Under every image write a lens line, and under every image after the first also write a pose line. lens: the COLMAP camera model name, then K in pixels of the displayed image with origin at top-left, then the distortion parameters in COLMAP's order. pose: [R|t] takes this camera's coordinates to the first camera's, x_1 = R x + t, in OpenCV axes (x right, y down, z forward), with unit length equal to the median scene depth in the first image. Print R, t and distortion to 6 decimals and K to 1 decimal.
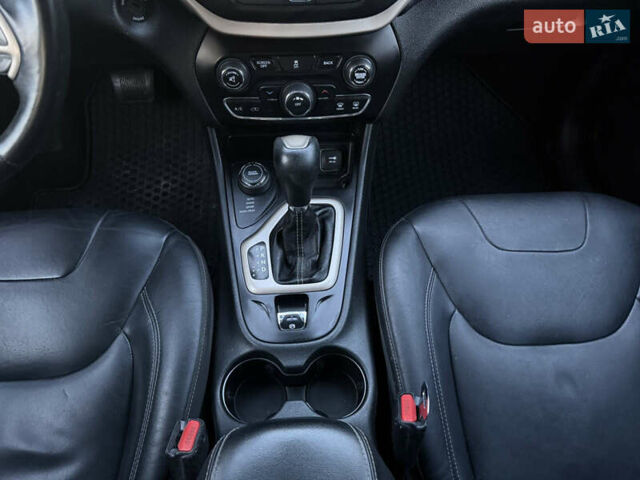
lens RADIAL K [[446.7, 0, 320.0], [0, 446.7, 240.0], [0, 0, 1]] dist [0.054880, -0.000678]
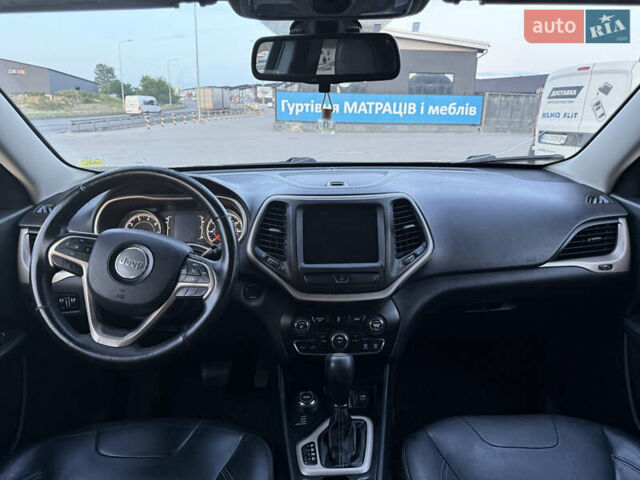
lens RADIAL K [[446.7, 0, 320.0], [0, 446.7, 240.0], [0, 0, 1]] dist [0.054880, -0.000678]
pose [[0.998774, -0.015634, -0.046967, -0.034718], [-0.023131, 0.691454, -0.722050, 0.565333], [0.043764, 0.722252, 0.690244, -0.359751]]
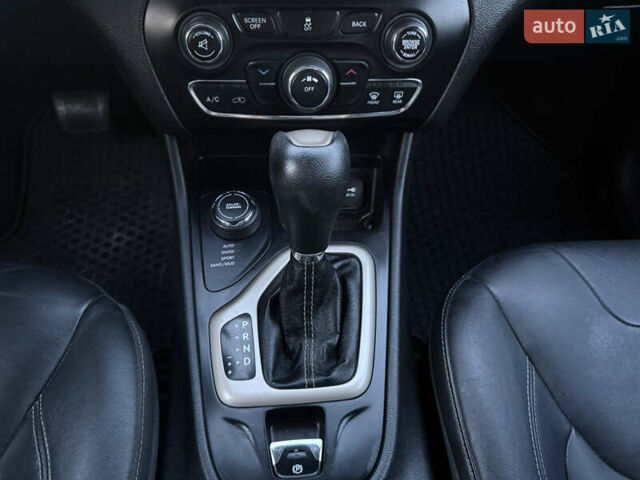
lens RADIAL K [[454.0, 0, 320.0], [0, 454.0, 240.0], [0, 0, 1]] dist [0.022015, -0.002321]
pose [[0.999149, 0.002852, 0.041140, -0.054526], [0.003336, 0.988747, -0.149559, -0.002172], [-0.041104, 0.149569, 0.987896, 0.375179]]
